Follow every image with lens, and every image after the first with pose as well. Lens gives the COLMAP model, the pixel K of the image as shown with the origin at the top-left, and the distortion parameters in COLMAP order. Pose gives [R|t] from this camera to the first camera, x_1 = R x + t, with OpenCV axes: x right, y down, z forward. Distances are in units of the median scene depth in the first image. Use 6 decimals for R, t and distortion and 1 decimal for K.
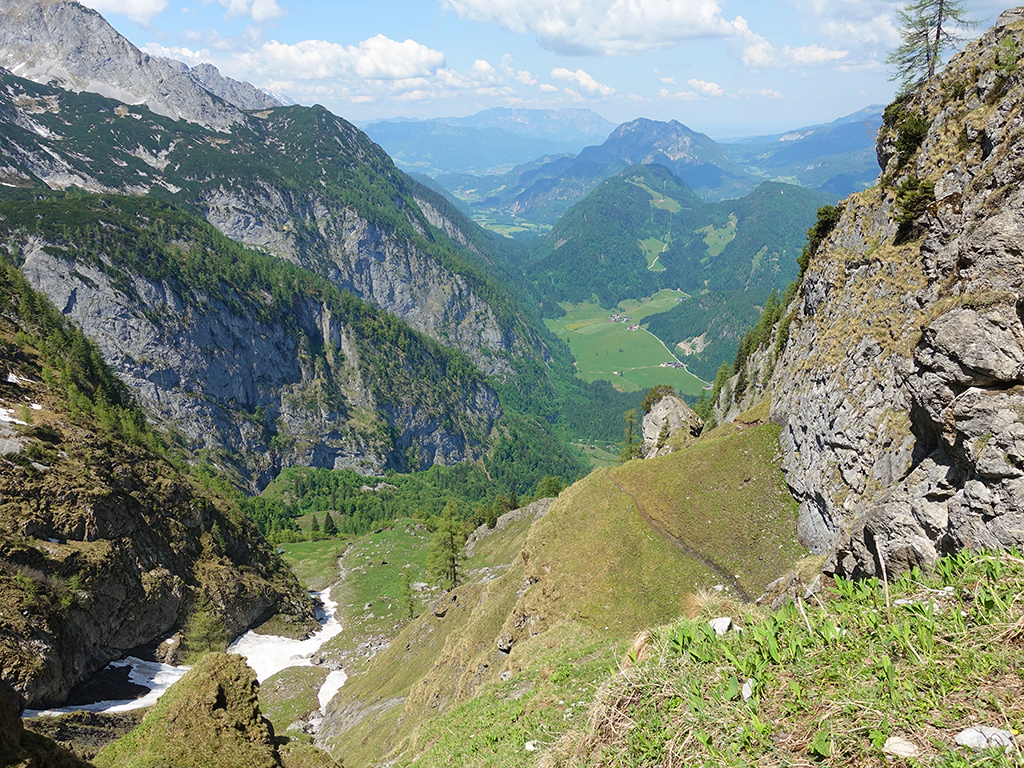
lens RADIAL K [[799.2, 0, 506.7], [0, 799.2, 384.2], [0, 0, 1]] dist [0.008129, 0.000376]
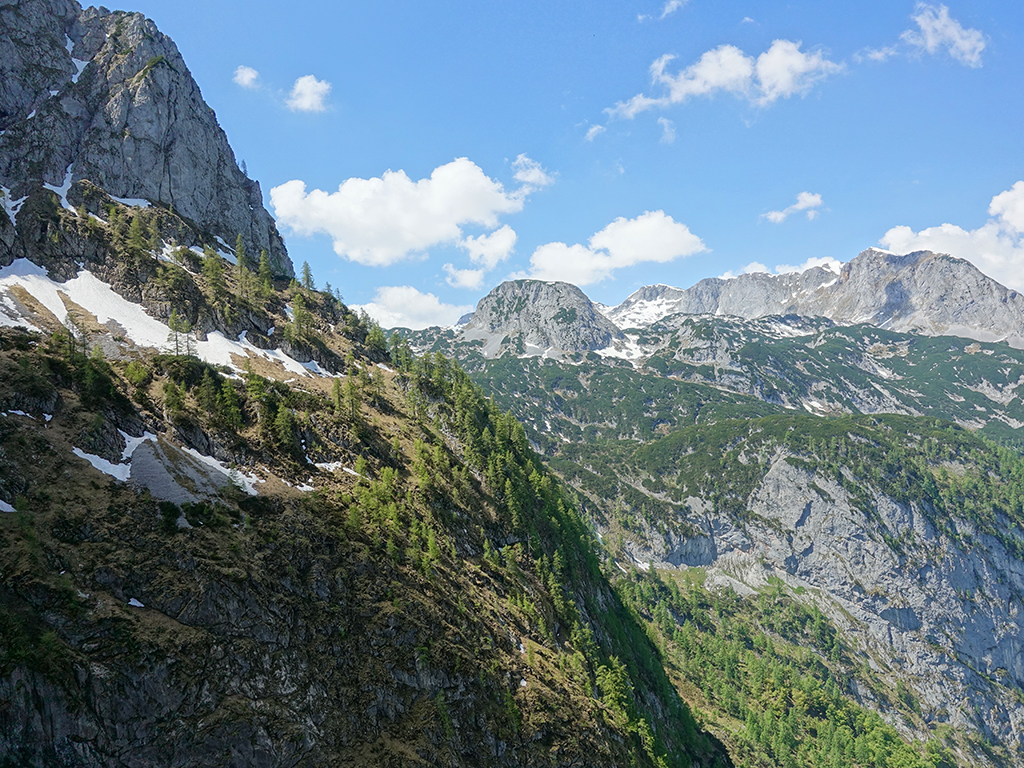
lens RADIAL K [[799.2, 0, 509.5], [0, 799.2, 386.5], [0, 0, 1]] dist [0.008129, 0.000376]
pose [[0.513156, -0.065960, -0.855757, 0.079362], [-0.210683, 0.956858, -0.200089, 0.012284], [0.832036, 0.282971, 0.477120, 0.177821]]
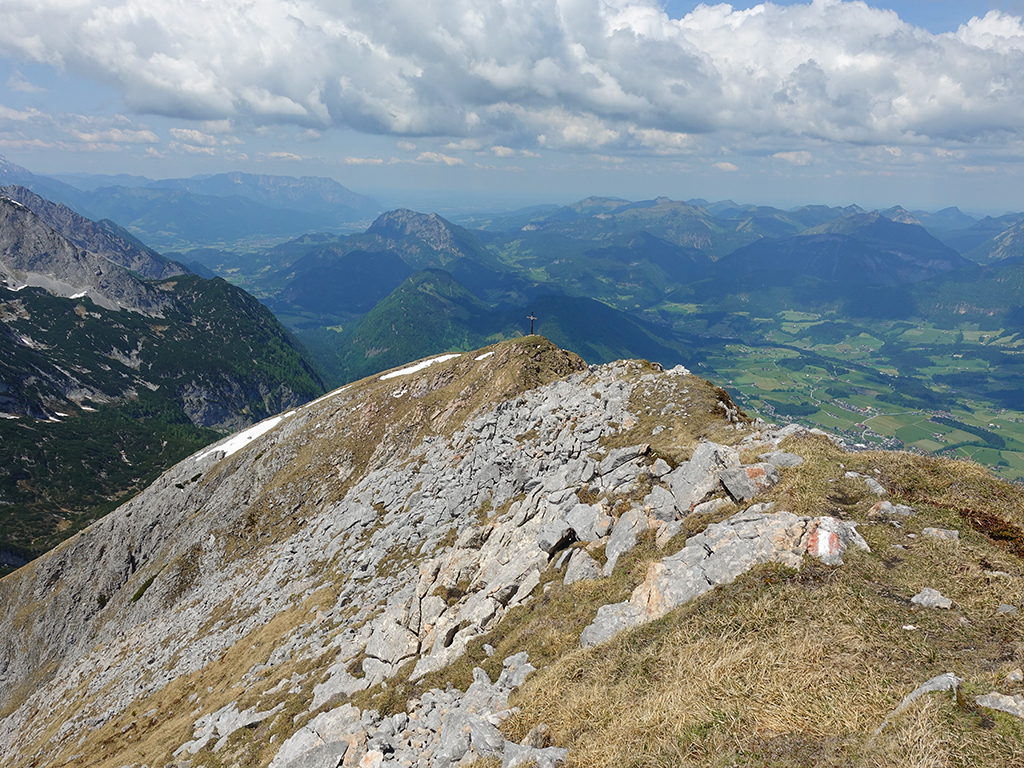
lens RADIAL K [[799.2, 0, 509.1], [0, 799.2, 383.8], [0, 0, 1]] dist [0.008129, 0.000376]
pose [[0.947328, -0.029554, 0.318899, -0.464447], [0.052465, 0.996602, -0.063494, -0.231256], [-0.315939, 0.076881, 0.945660, -0.414097]]
